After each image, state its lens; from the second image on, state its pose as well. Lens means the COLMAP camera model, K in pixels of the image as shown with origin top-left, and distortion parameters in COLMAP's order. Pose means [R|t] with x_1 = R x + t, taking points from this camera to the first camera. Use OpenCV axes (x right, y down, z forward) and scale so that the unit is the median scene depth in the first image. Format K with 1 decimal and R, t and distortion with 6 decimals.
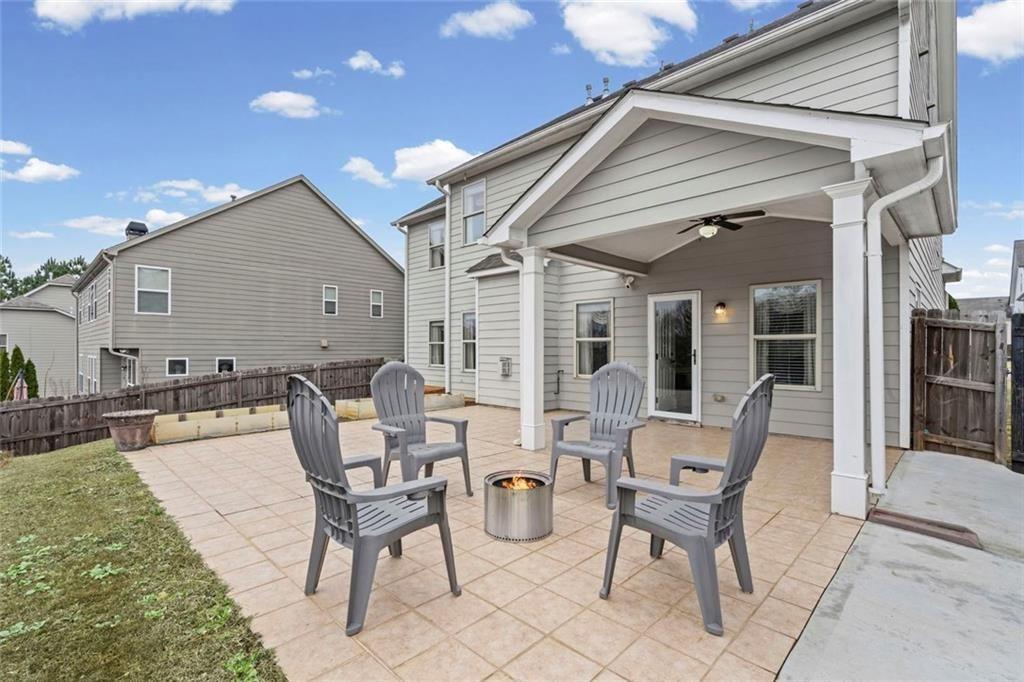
lens RADIAL K [[463.0, 0, 511.6], [0, 463.0, 346.6], [0, 0, 1]] dist [0.002374, -0.000971]
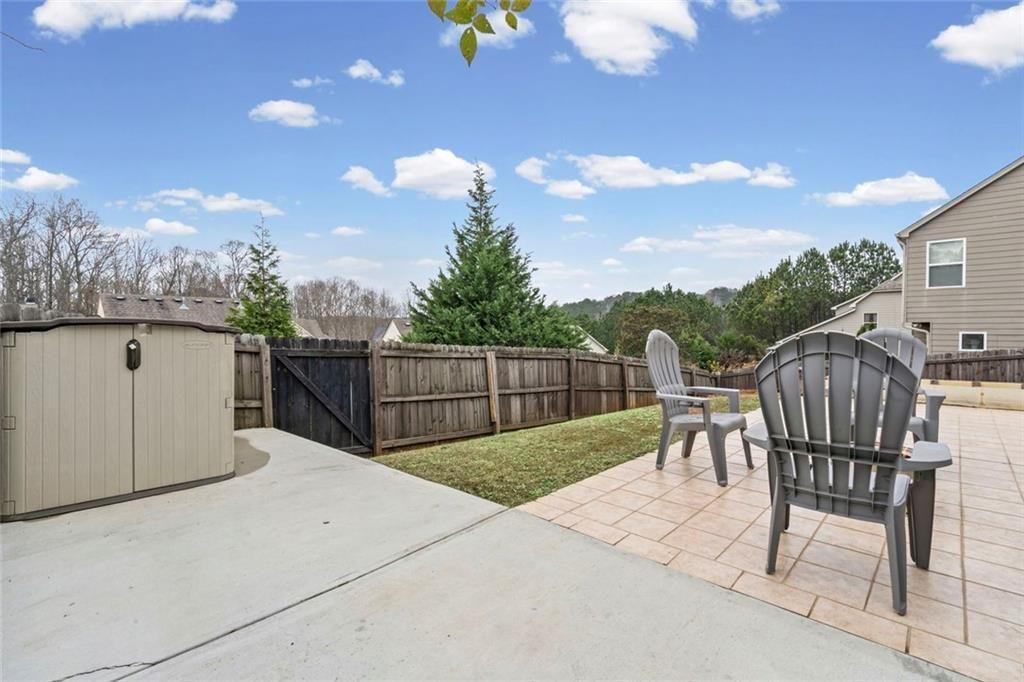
lens RADIAL K [[463.0, 0, 510.1], [0, 463.0, 338.2], [0, 0, 1]] dist [0.002374, -0.000971]
pose [[0.004445, 0.019695, -0.999796, 0.224713], [0.012279, 0.999730, 0.019748, 0.007056], [0.999915, -0.012364, 0.004202, 0.059684]]
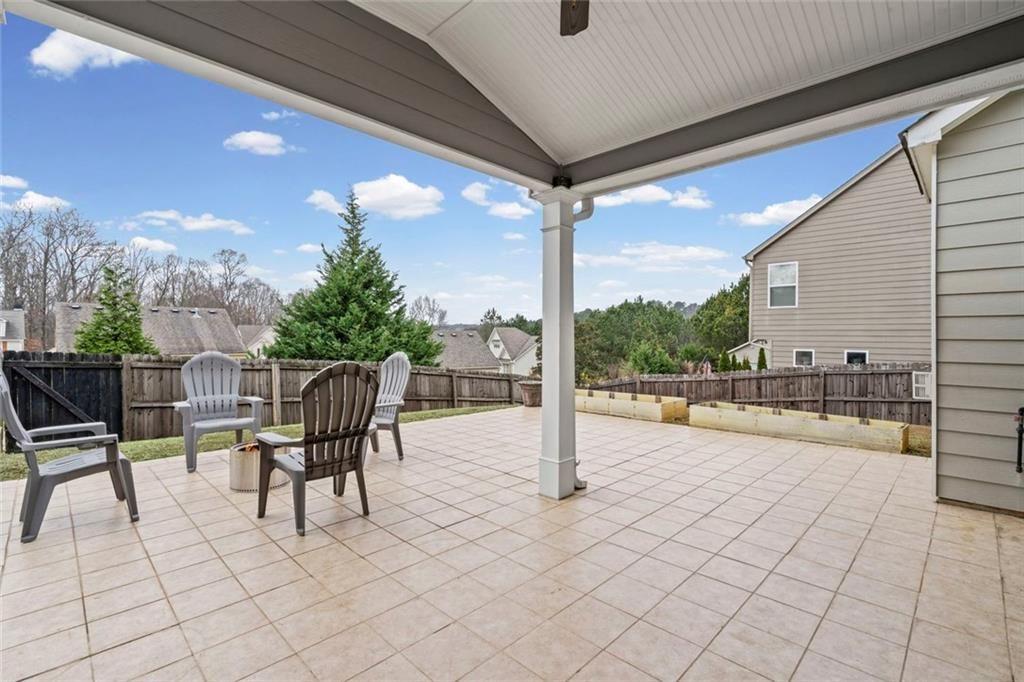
lens RADIAL K [[463.0, 0, 512.8], [0, 463.0, 336.5], [0, 0, 1]] dist [0.002374, -0.000971]
pose [[-0.008163, -0.003168, -0.999962, 0.302123], [0.001971, 0.999993, -0.003184, -0.001411], [0.999965, -0.001997, -0.008157, 0.393317]]
